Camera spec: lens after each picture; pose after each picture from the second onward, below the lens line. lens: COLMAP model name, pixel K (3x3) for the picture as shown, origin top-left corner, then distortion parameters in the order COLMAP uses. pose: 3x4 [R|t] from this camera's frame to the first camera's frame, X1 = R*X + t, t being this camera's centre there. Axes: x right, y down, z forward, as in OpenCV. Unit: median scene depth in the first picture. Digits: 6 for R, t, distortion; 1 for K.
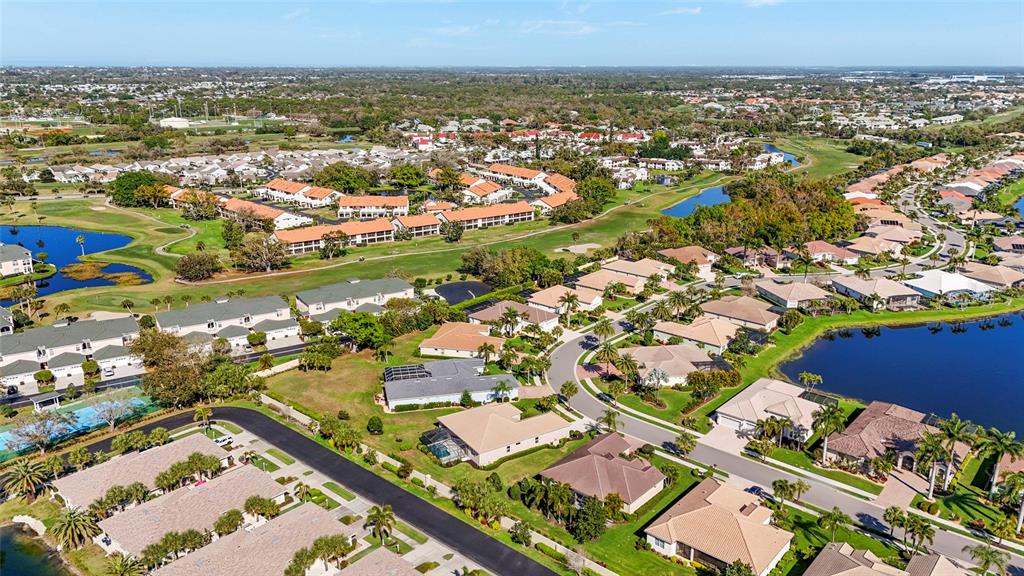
lens RADIAL K [[733.5, 0, 512.0], [0, 733.5, 288.0], [0, 0, 1]] dist [0.023180, -0.001089]
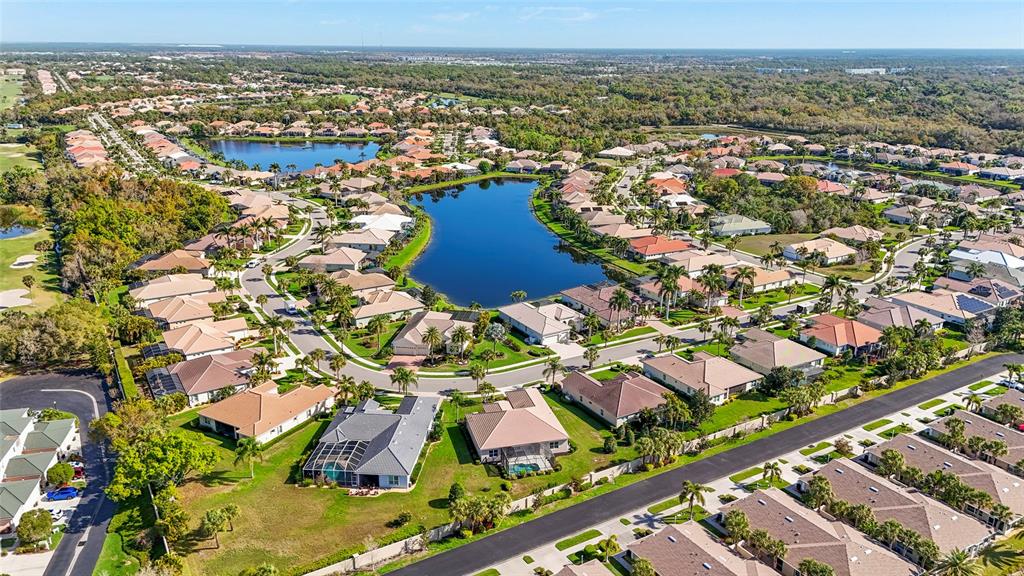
lens RADIAL K [[733.5, 0, 512.0], [0, 733.5, 288.0], [0, 0, 1]] dist [0.023180, -0.001089]
pose [[0.299720, -0.297021, 0.906613, -0.739421], [0.264575, 0.938904, 0.220133, -0.170435], [-0.916607, 0.173889, 0.359992, 0.536409]]
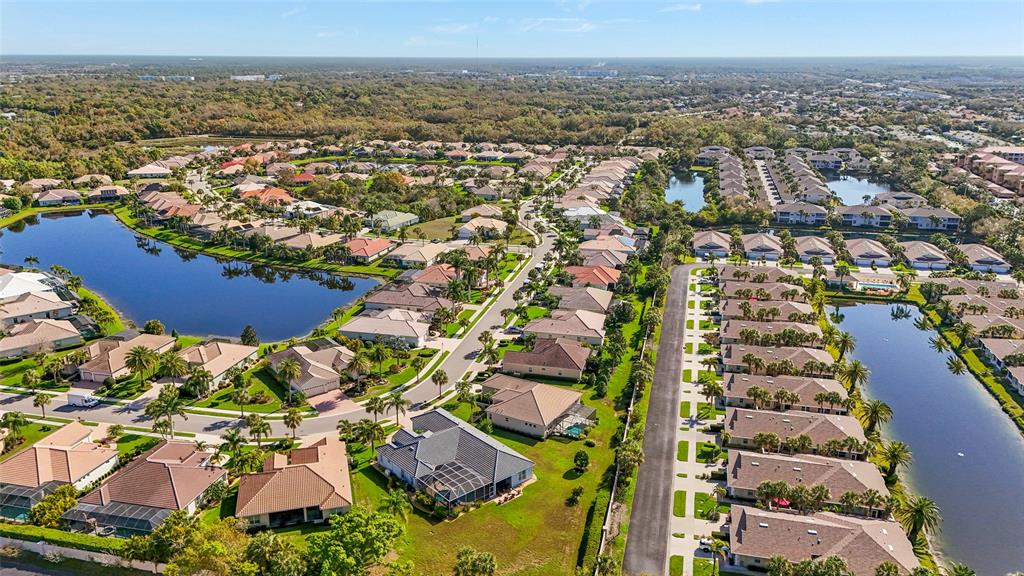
lens RADIAL K [[748.7, 0, 512.0], [0, 748.7, 288.0], [0, 0, 1]] dist [0.005374, 0.000451]
pose [[-0.470150, -0.263508, 0.842331, -0.753790], [0.244077, 0.878350, 0.411009, -0.347845], [-0.848166, 0.398829, -0.348640, 1.149153]]
